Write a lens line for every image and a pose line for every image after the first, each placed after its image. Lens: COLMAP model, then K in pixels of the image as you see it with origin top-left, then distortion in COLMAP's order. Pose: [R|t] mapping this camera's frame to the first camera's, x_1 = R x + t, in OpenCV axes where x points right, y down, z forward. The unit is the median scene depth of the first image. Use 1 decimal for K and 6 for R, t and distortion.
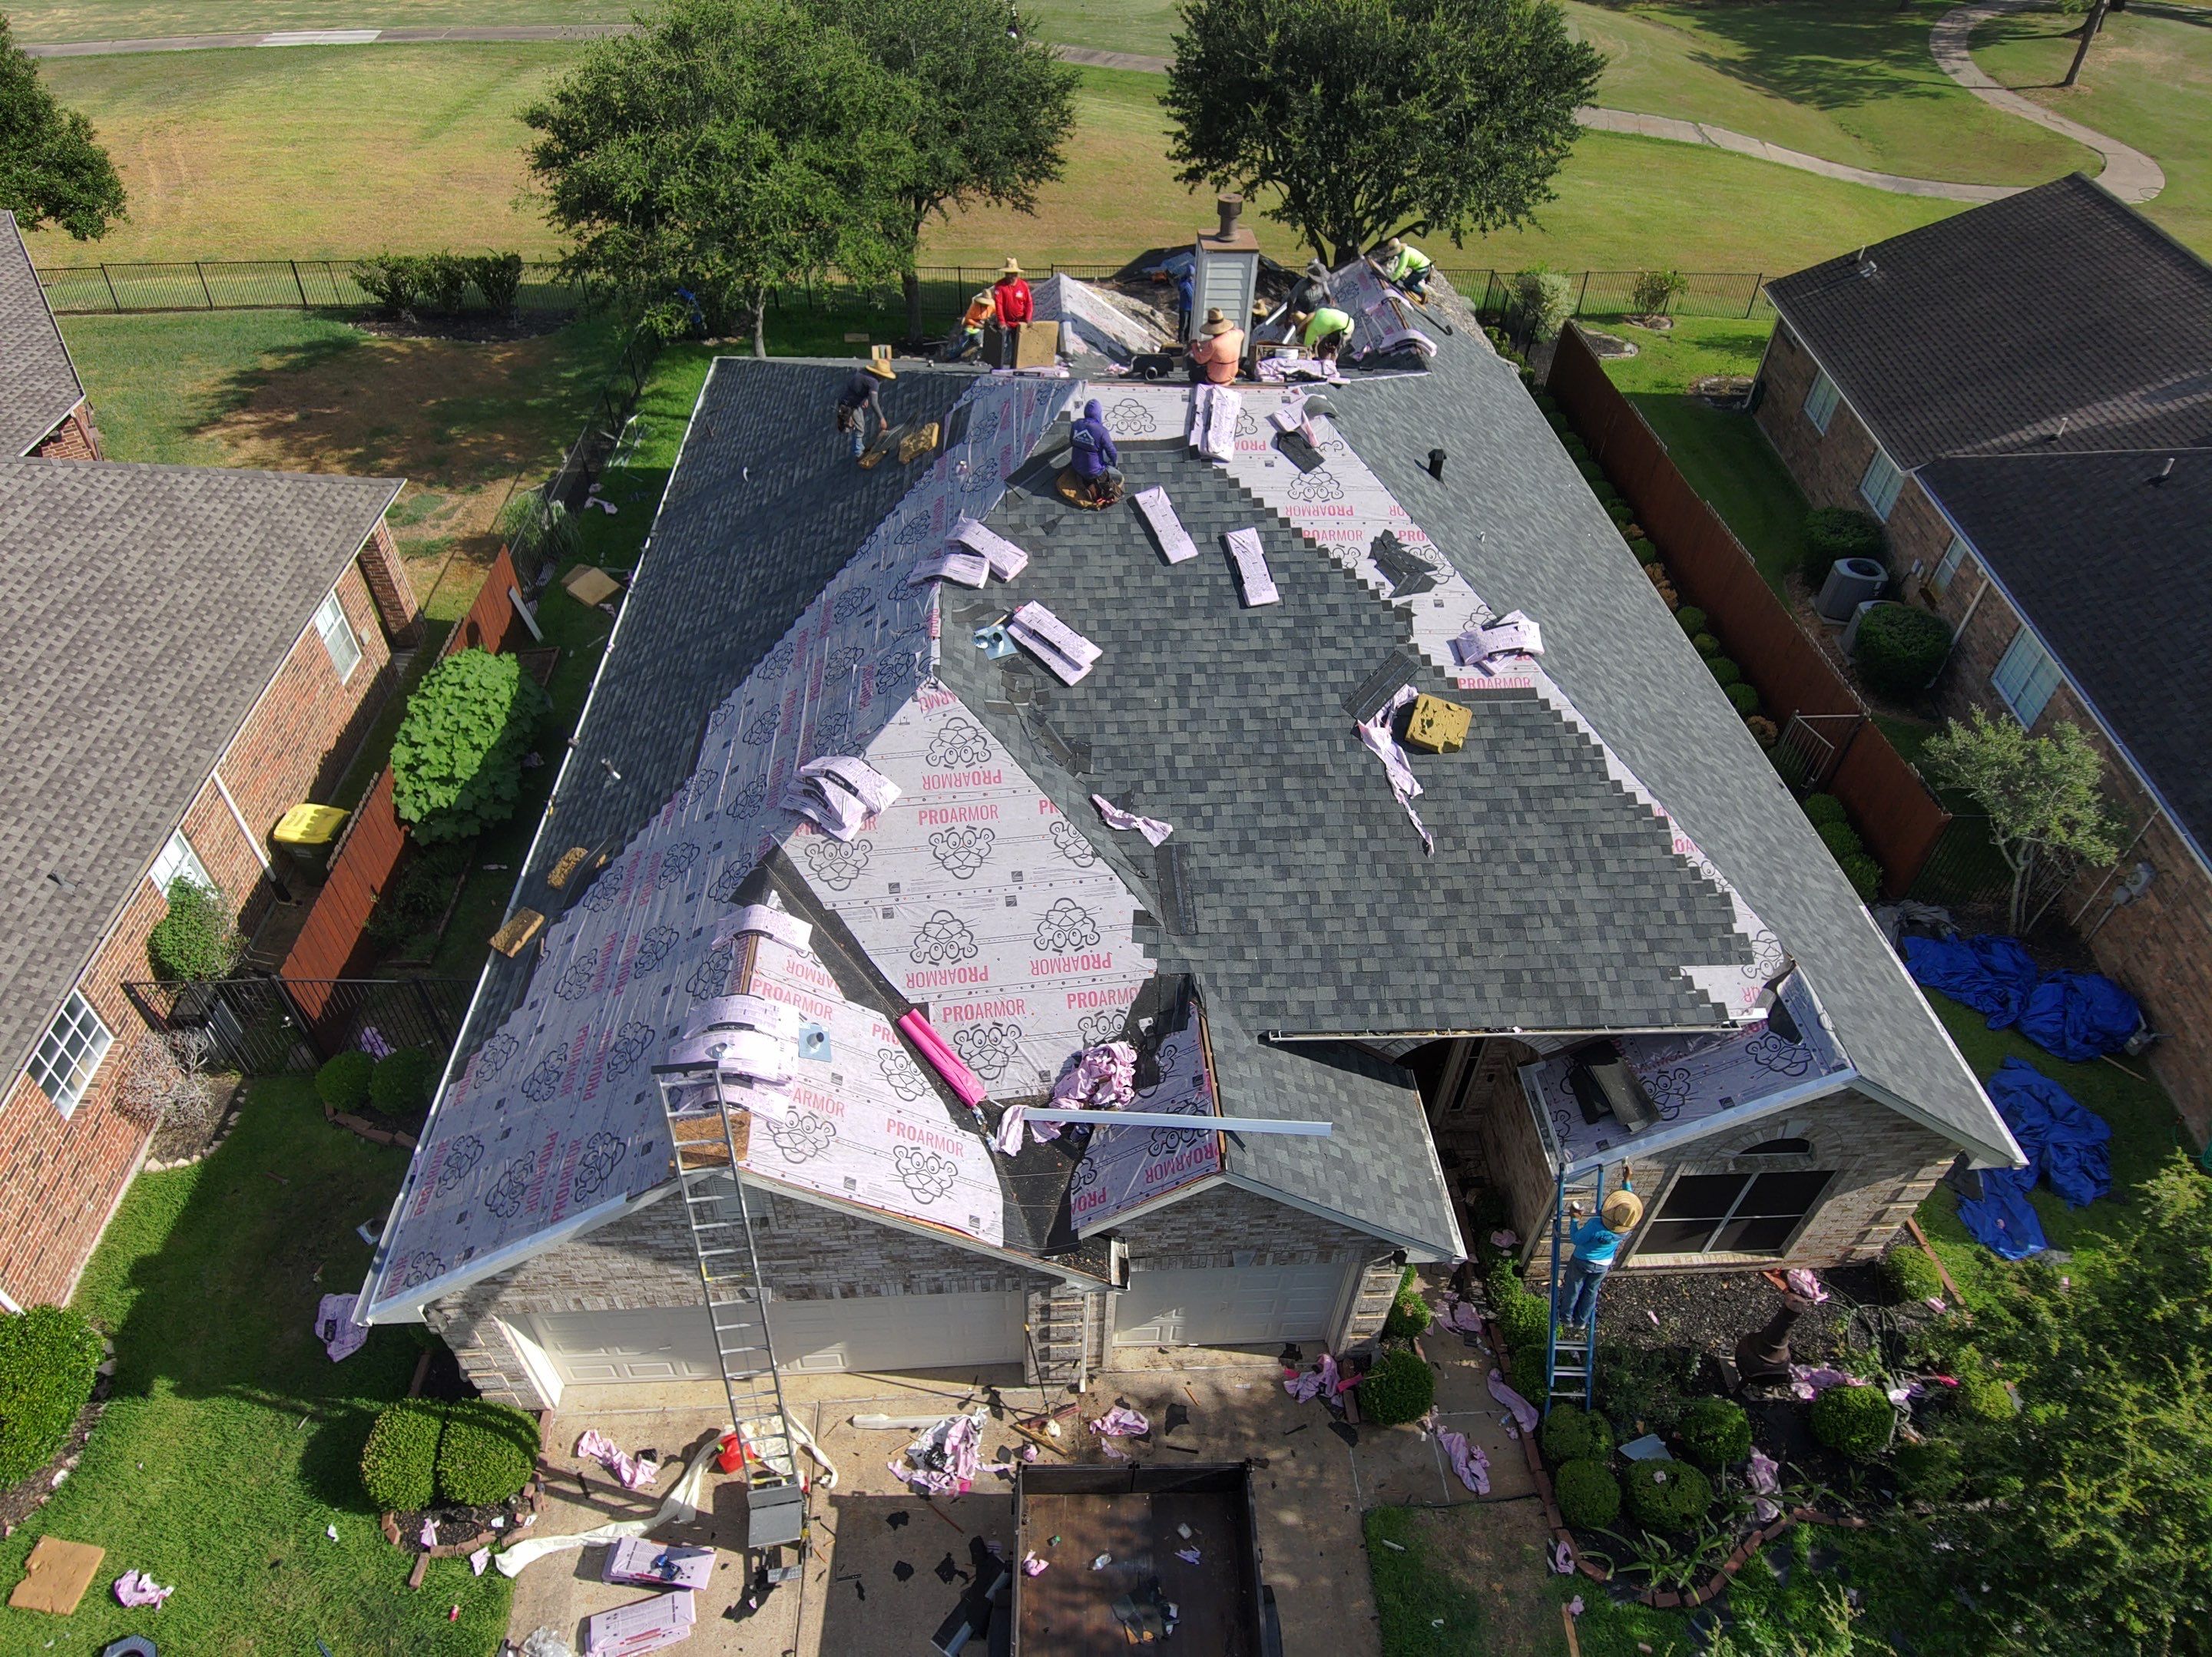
lens RADIAL K [[1309.5, 0, 1115.3], [0, 1309.5, 822.4], [0, 0, 1]] dist [0.083402, -0.110567]
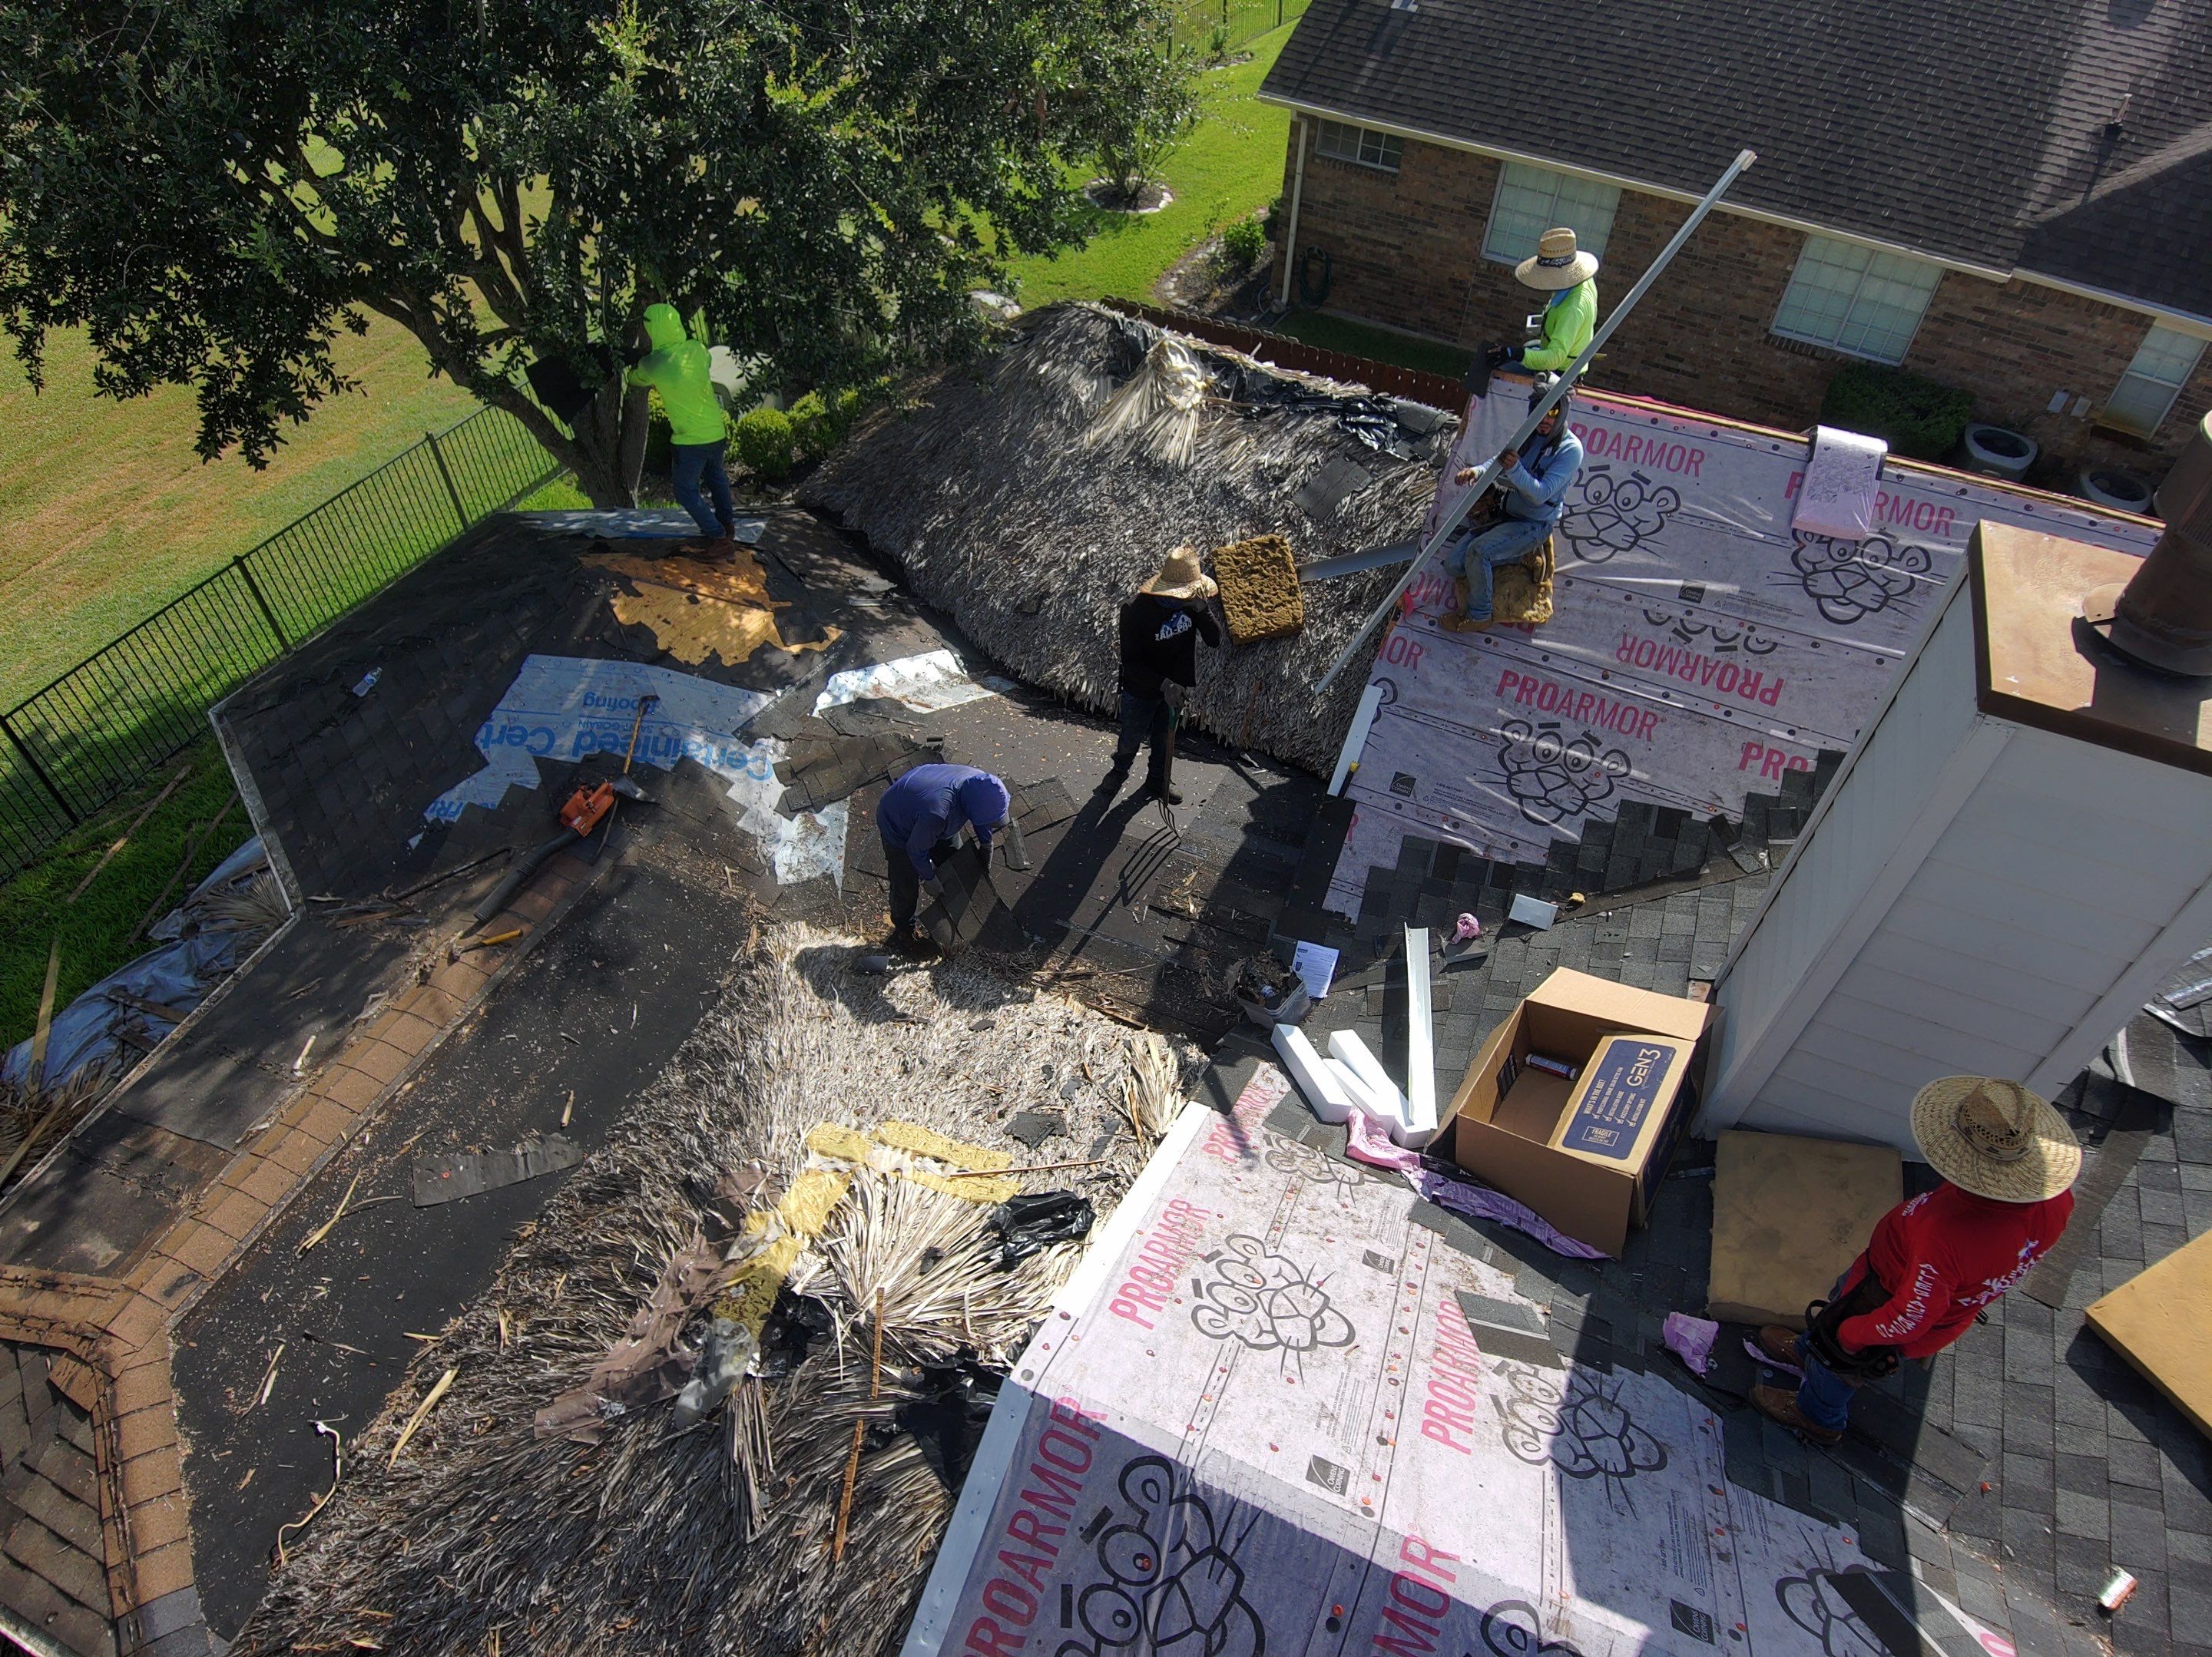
lens RADIAL K [[1294.3, 0, 1114.9], [0, 1294.3, 836.6], [0, 0, 1]] dist [0.070417, -0.088356]
pose [[0.452143, -0.659938, 0.600041, -0.137655], [0.593241, 0.724862, 0.350201, -0.824965], [-0.666058, 0.197628, 0.719243, 1.435277]]
